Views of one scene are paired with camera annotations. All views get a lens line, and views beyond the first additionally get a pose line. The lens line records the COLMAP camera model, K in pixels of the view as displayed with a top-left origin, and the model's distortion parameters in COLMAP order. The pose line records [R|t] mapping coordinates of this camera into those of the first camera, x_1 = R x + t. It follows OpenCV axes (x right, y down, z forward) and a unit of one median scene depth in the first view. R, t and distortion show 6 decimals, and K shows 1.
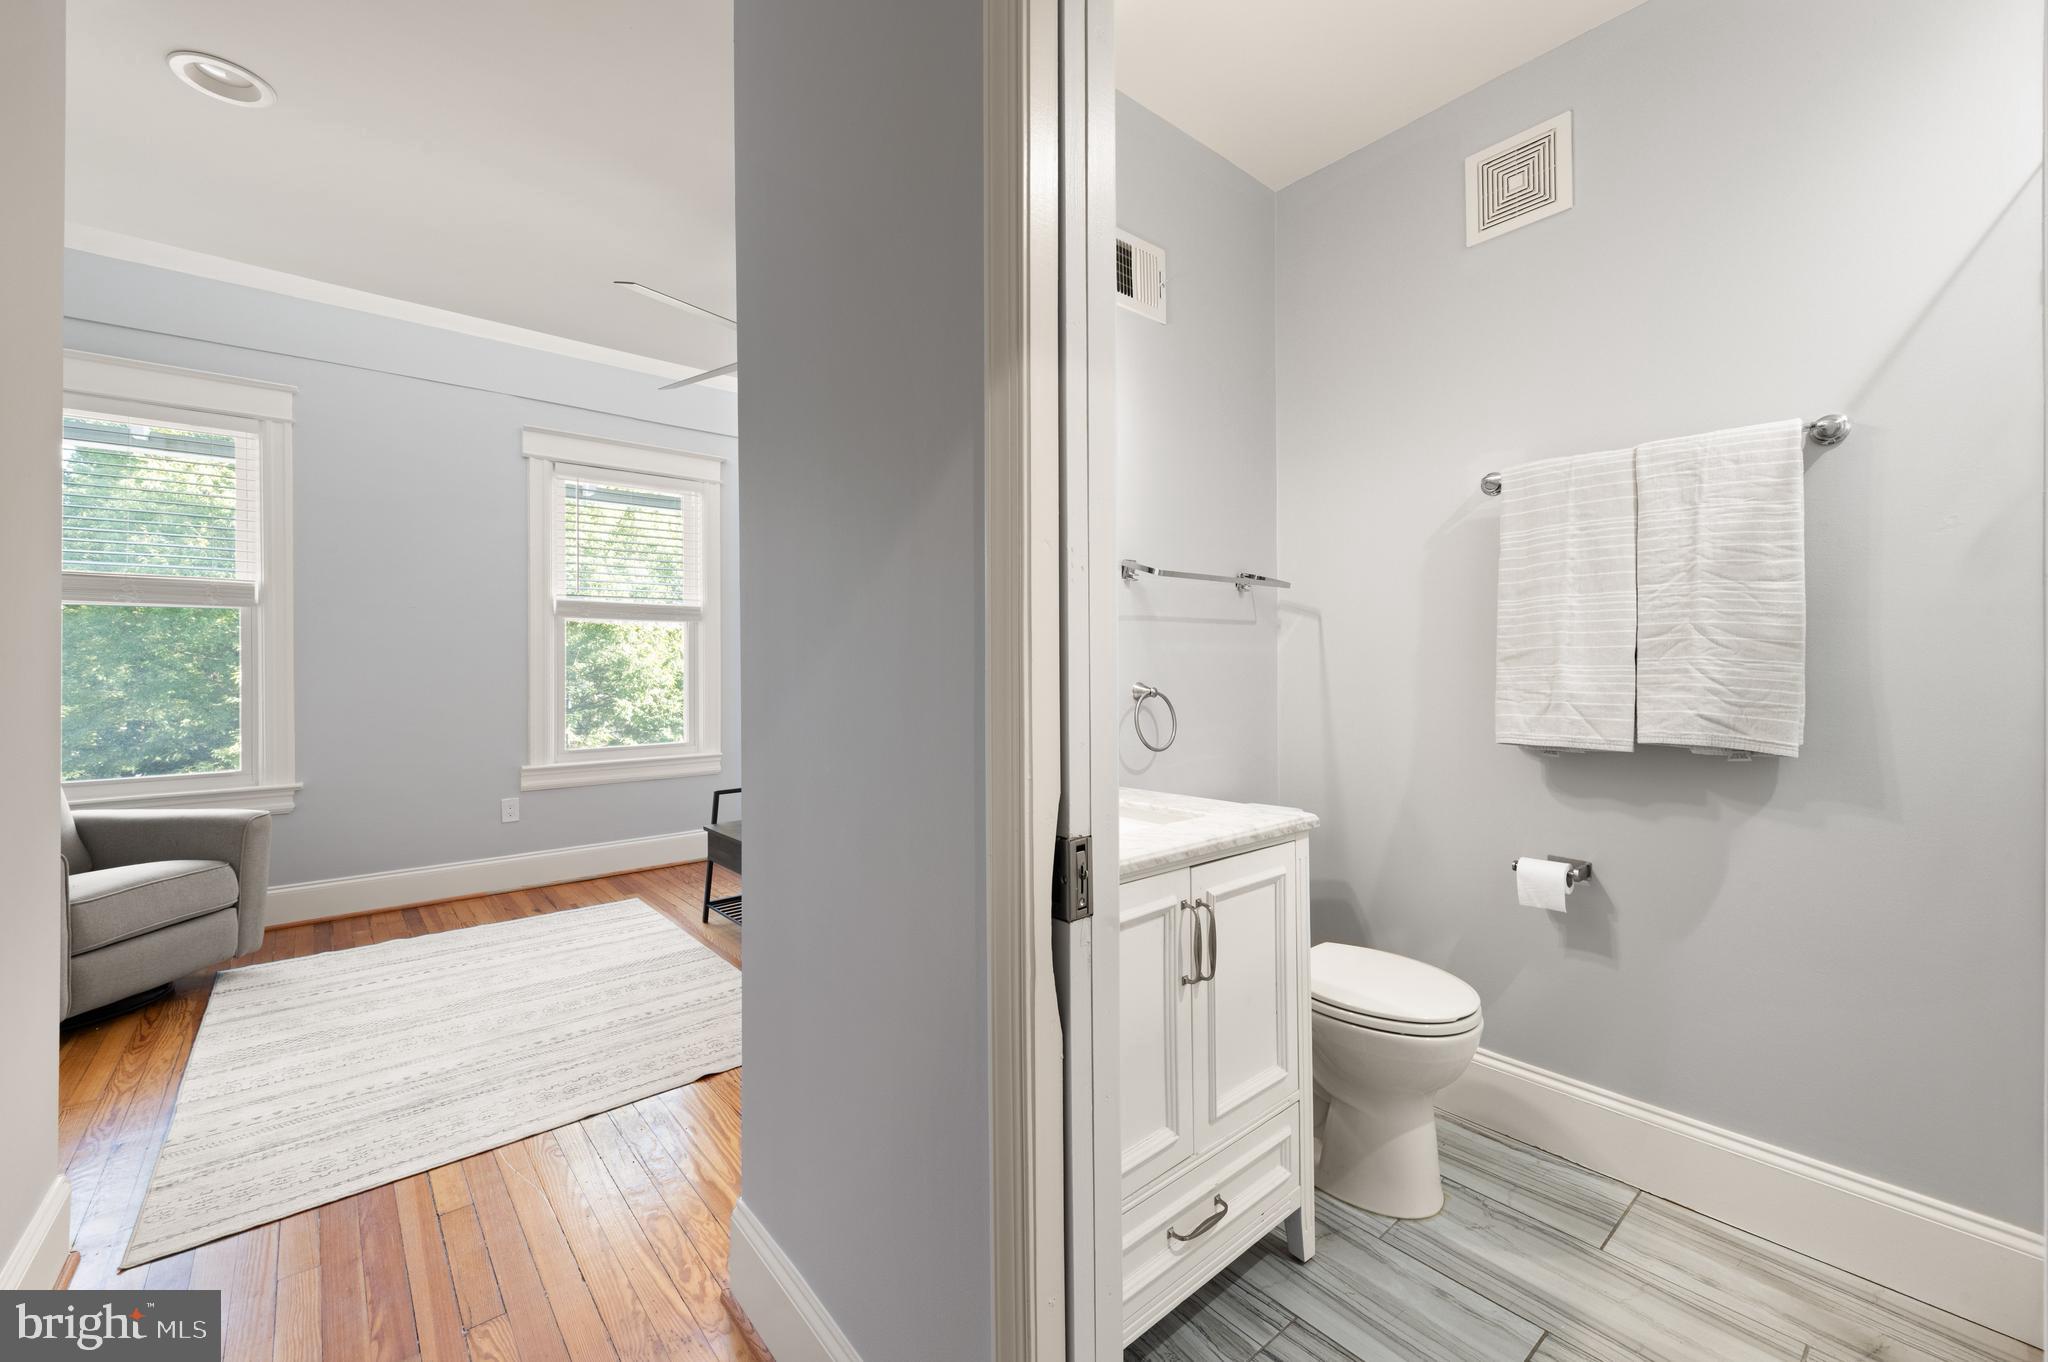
lens RADIAL K [[775.0, 0, 1024.0], [0, 775.0, 681.0], [0, 0, 1]] dist [0.001899, -0.002833]
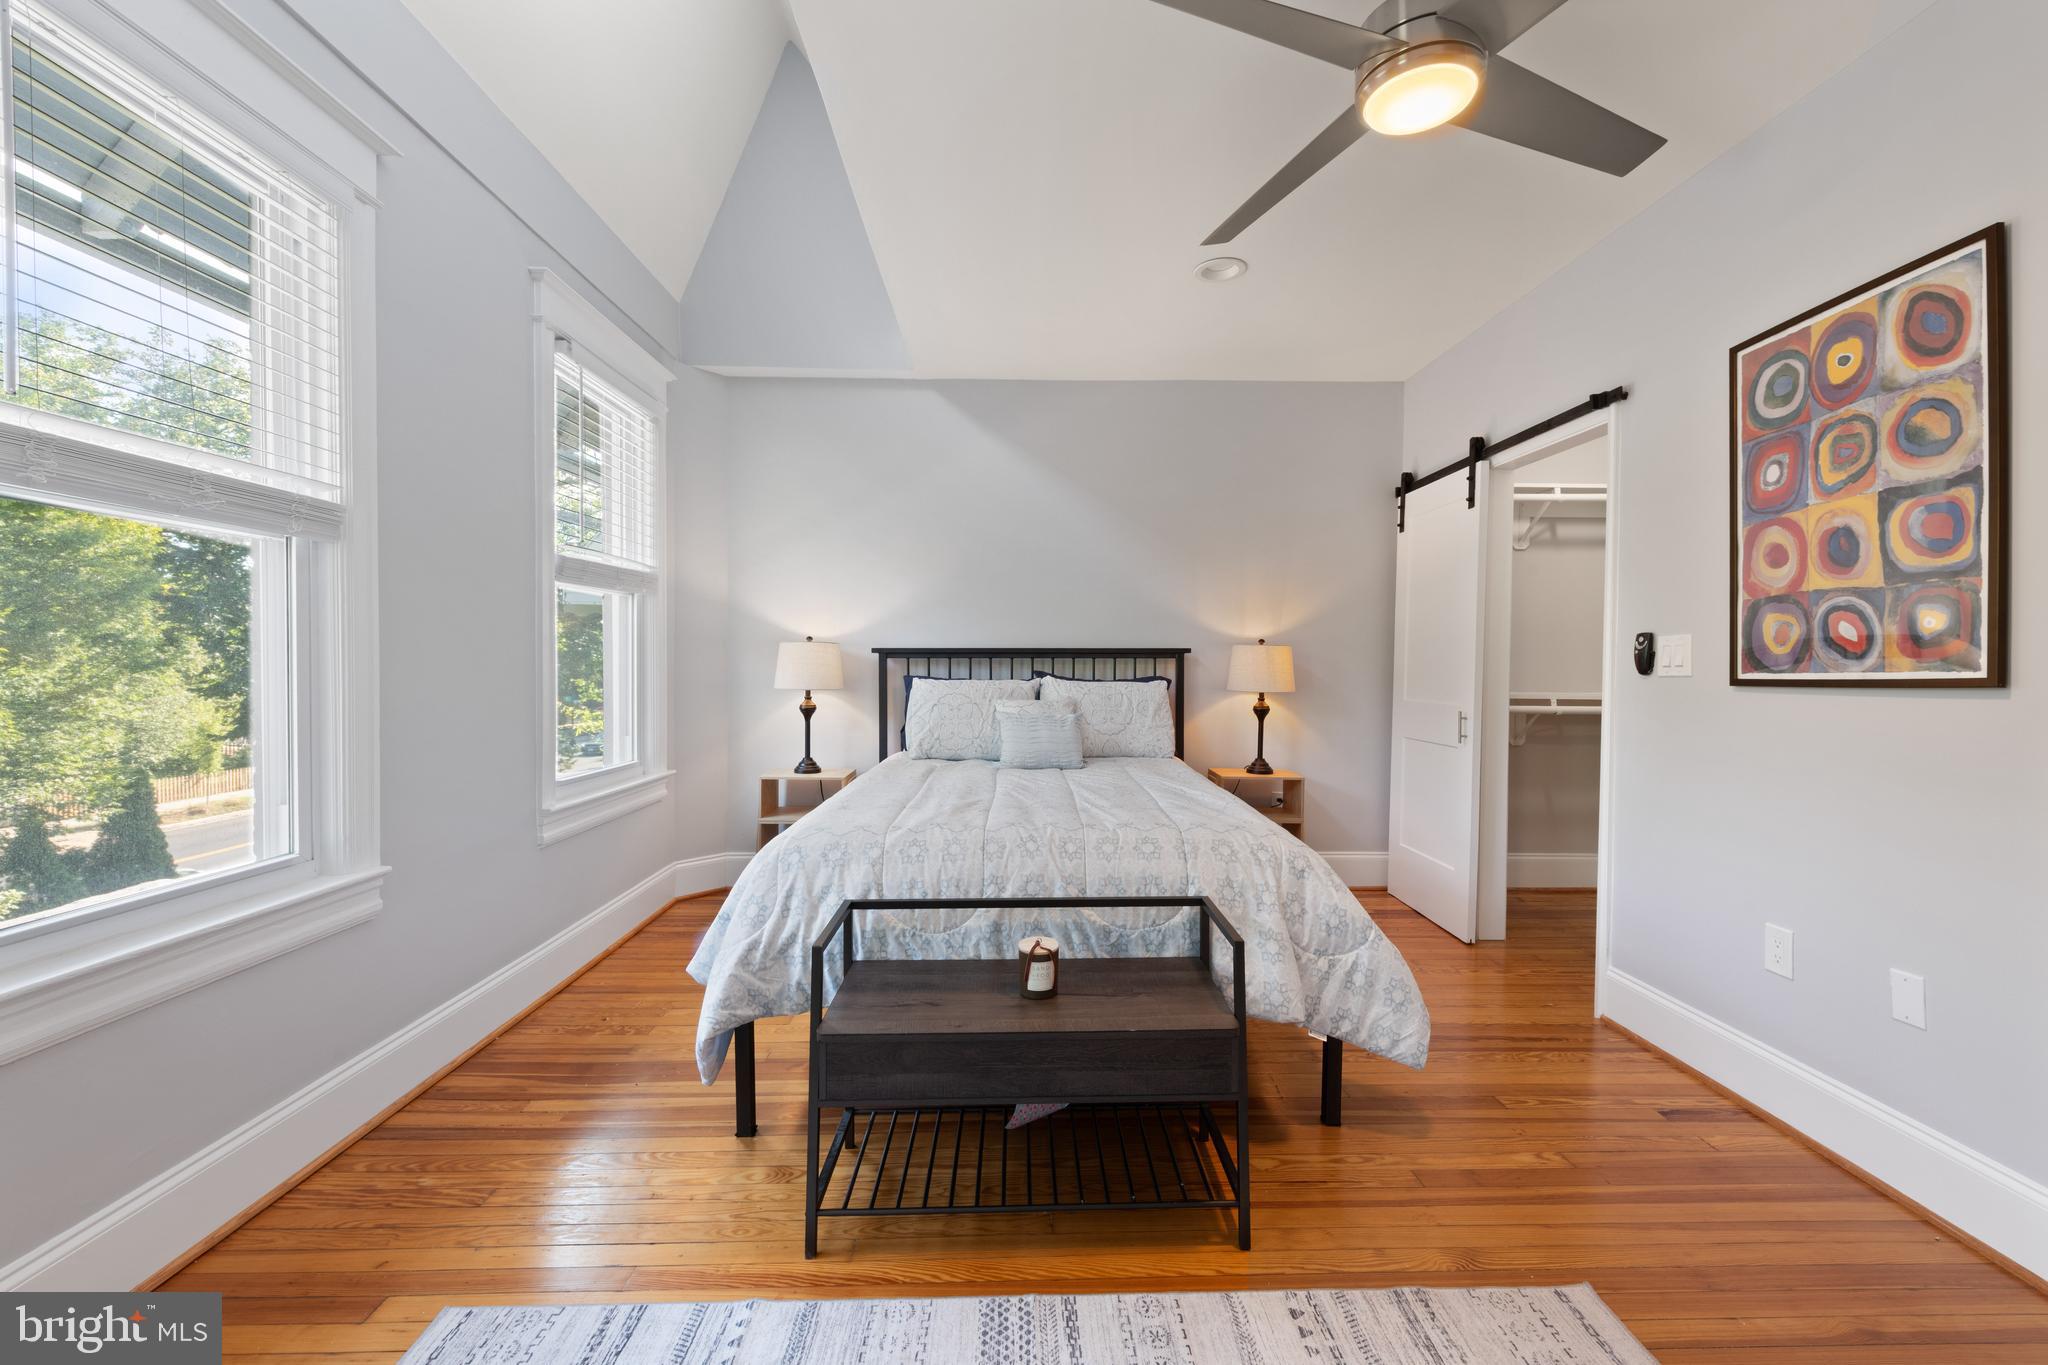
lens RADIAL K [[813.7, 0, 1025.9], [0, 813.7, 692.8], [0, 0, 1]] dist [0.021243, -0.013015]
pose [[0.649349, -0.019000, 0.760253, -0.718466], [0.004458, 0.999766, 0.021178, -0.010478], [-0.760478, -0.010363, 0.649281, 0.660020]]
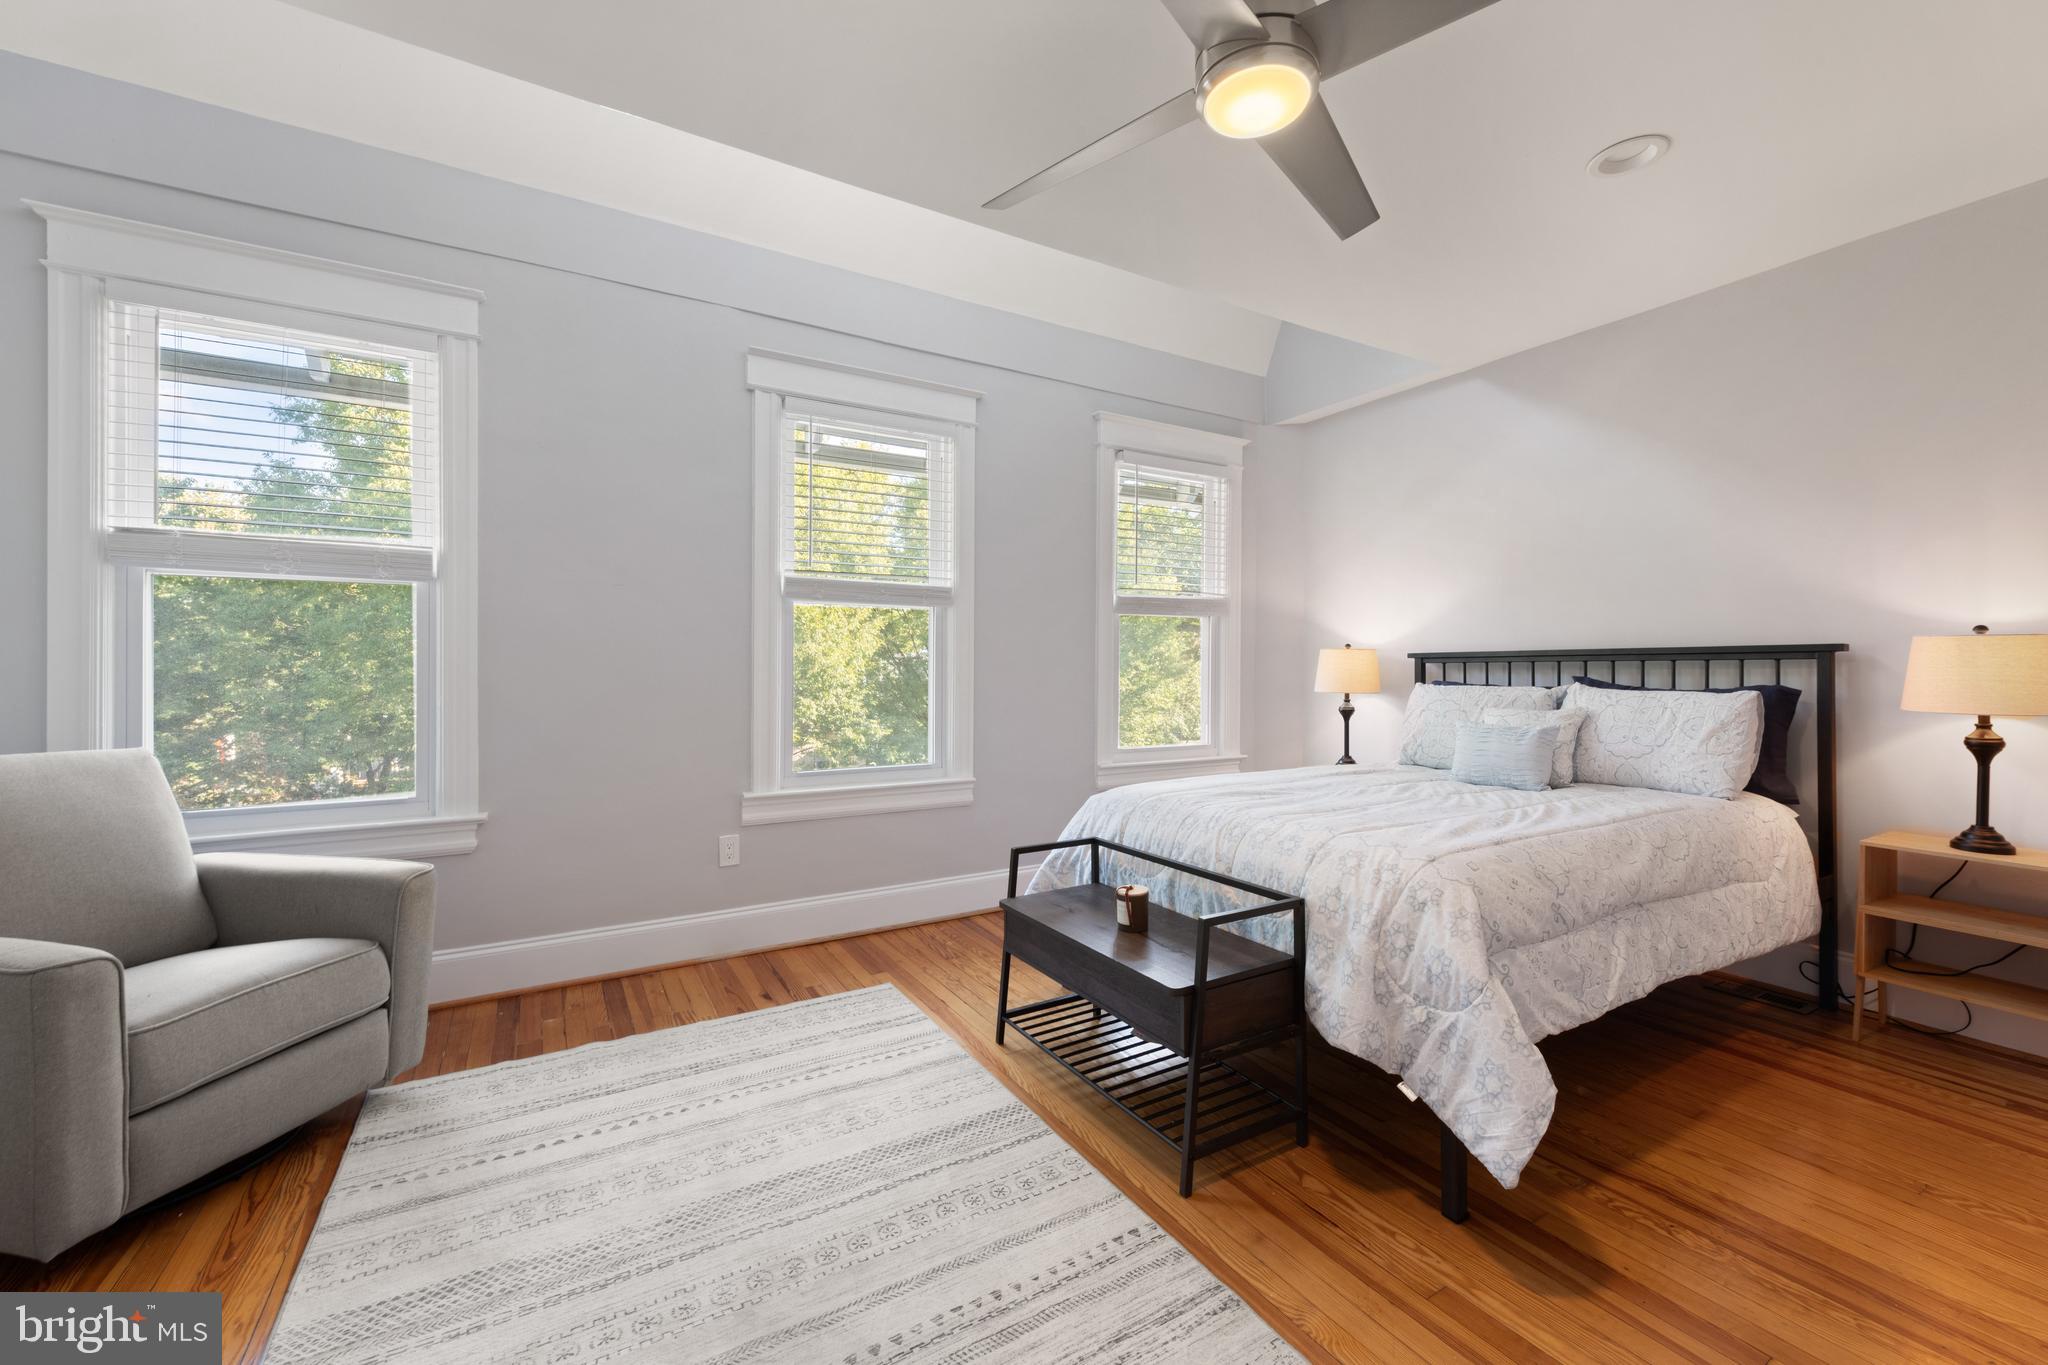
lens RADIAL K [[799.8, 0, 1038.6], [0, 799.8, 685.8], [0, 0, 1]] dist [0.002575, -0.000941]
pose [[0.983649, 0.010864, -0.179768, -0.273259], [-0.010128, 0.999936, 0.005016, -0.004179], [0.179811, -0.003113, 0.983696, 0.342750]]
